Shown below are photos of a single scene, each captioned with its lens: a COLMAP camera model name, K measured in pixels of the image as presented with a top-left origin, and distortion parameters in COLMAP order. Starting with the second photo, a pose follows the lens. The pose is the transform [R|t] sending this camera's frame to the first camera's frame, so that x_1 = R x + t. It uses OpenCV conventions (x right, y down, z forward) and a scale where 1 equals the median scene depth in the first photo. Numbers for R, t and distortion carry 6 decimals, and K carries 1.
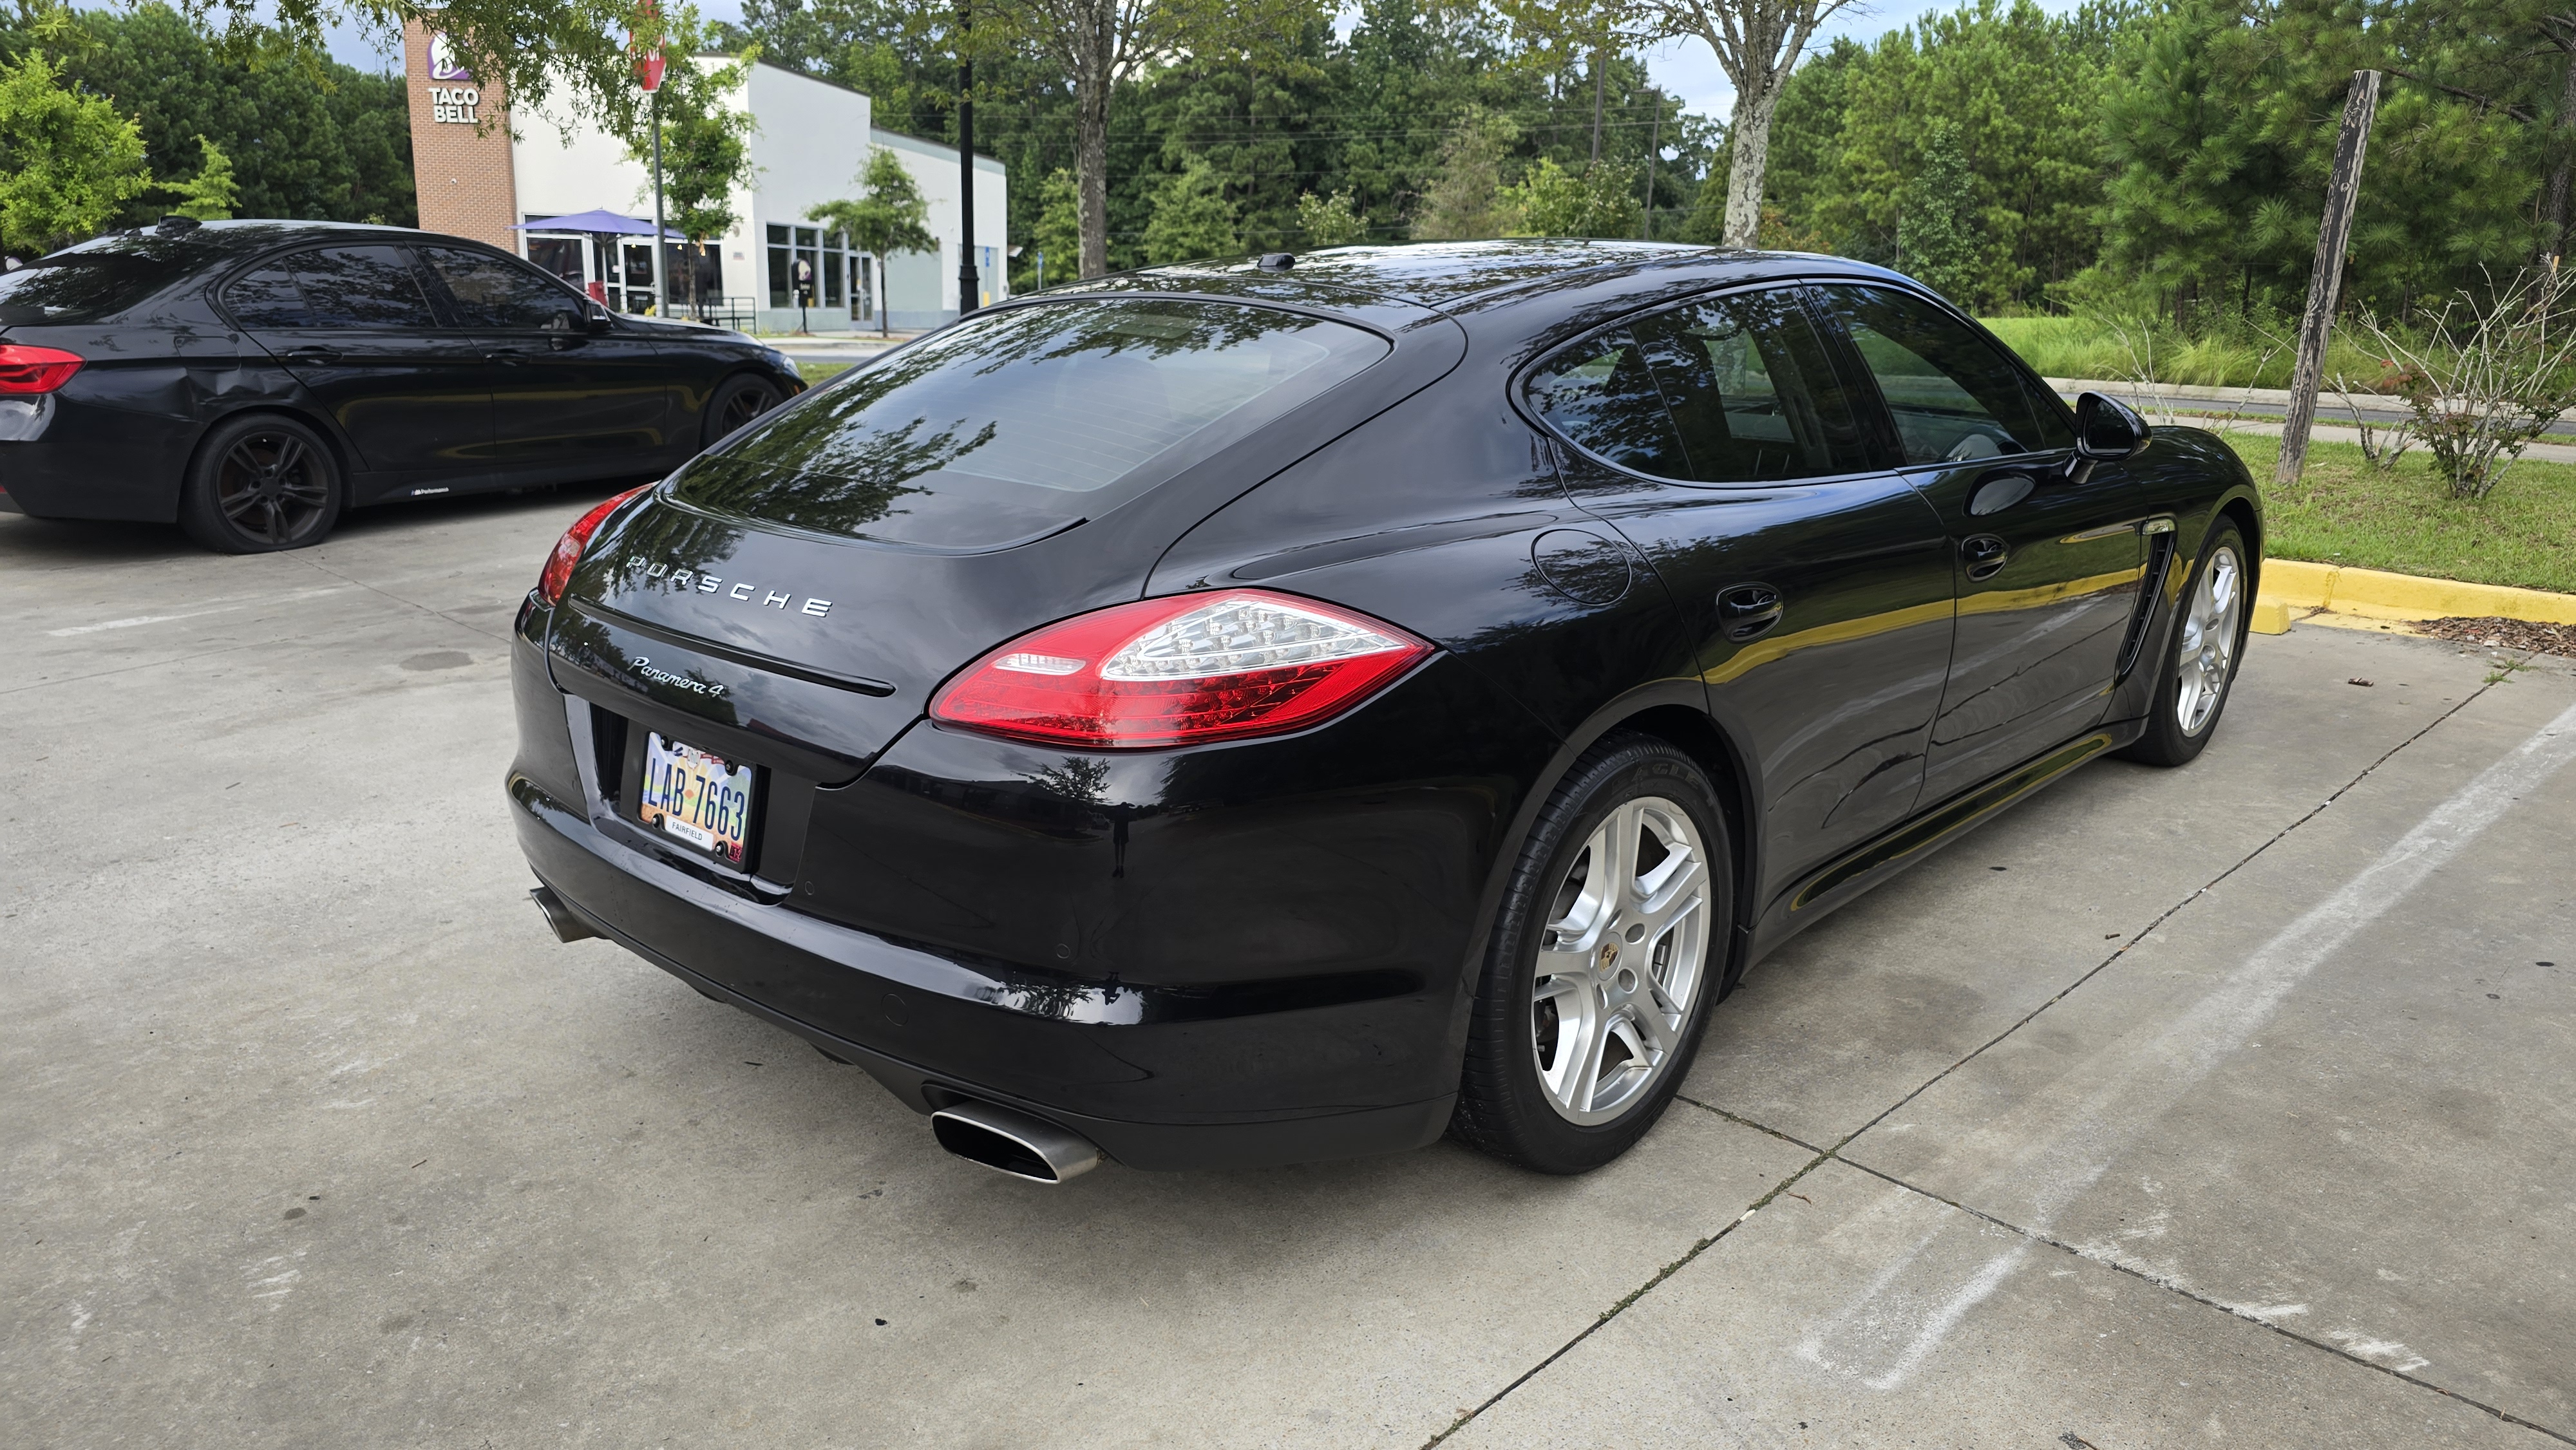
lens RADIAL K [[1661.4, 0, 1288.0], [0, 1661.4, 725.0], [0, 0, 1]] dist [0.031058, -0.023870]
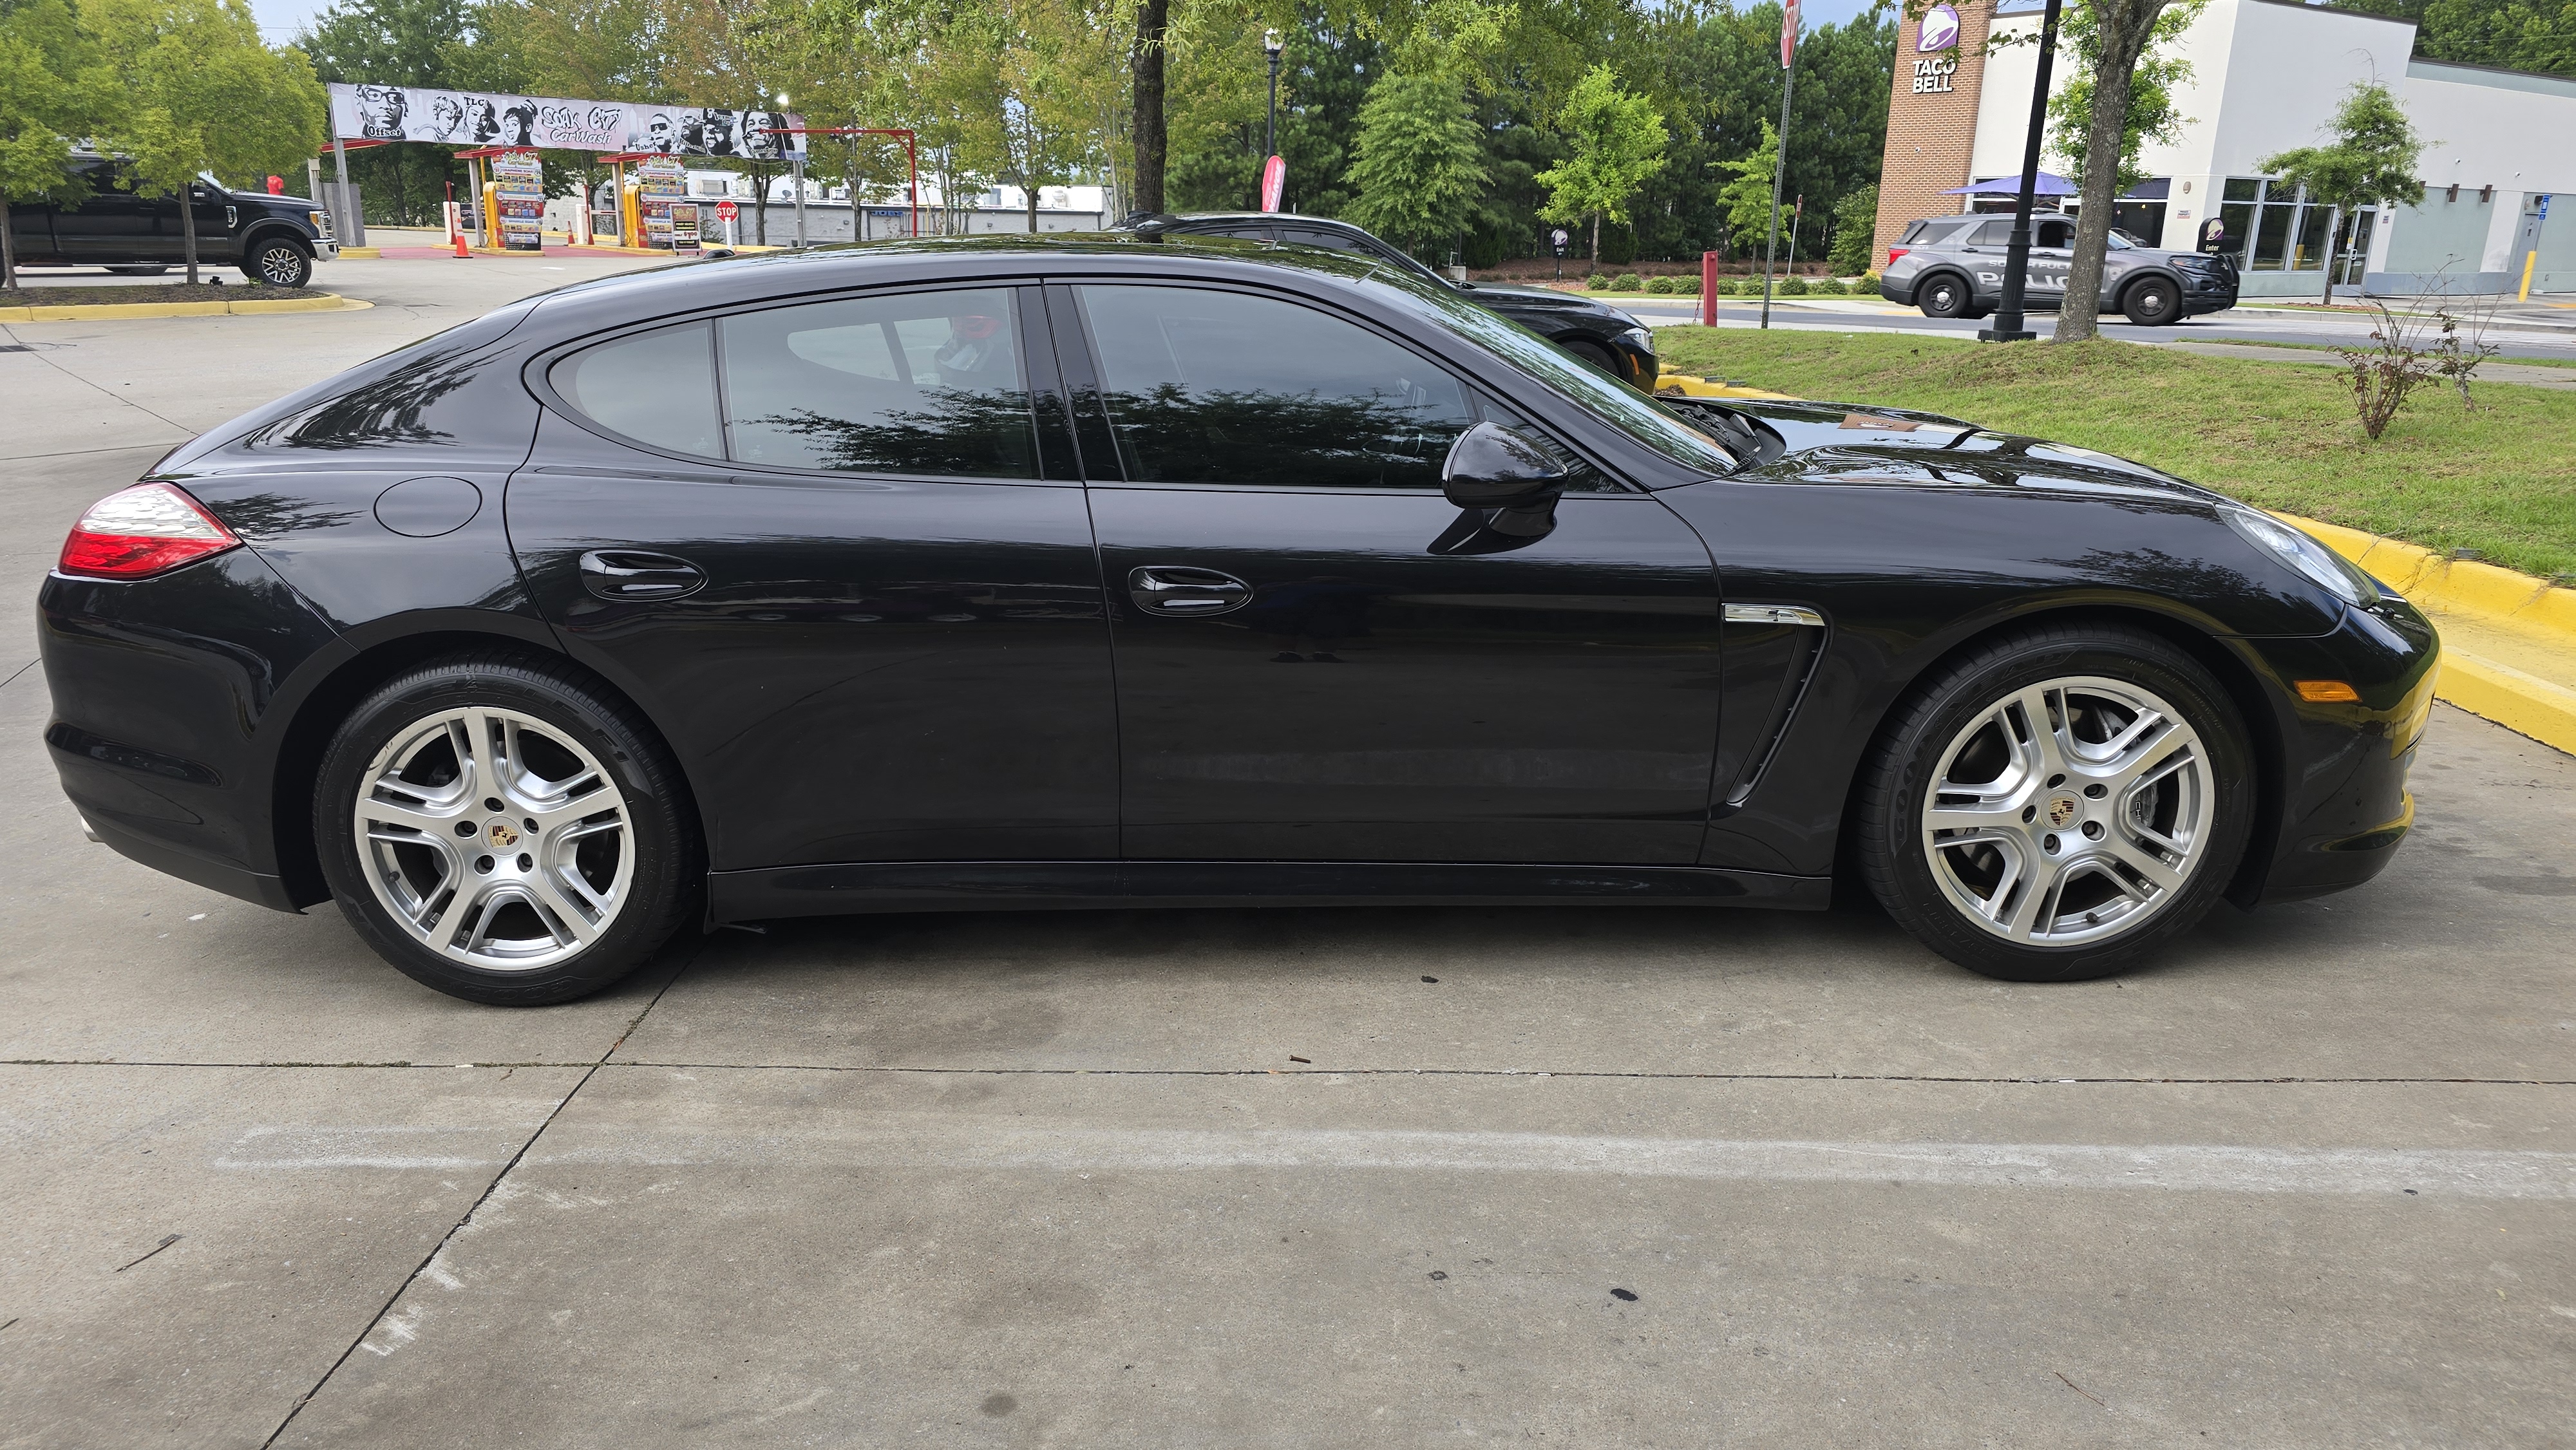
lens RADIAL K [[1636.7, 0, 1288.0], [0, 1636.7, 725.0], [0, 0, 1]] dist [0.054384, -0.050320]
pose [[0.686406, 0.199299, -0.699376, 1.073877], [-0.182604, 0.978137, 0.099518, -0.126219], [0.703919, 0.059399, 0.707792, 0.411004]]
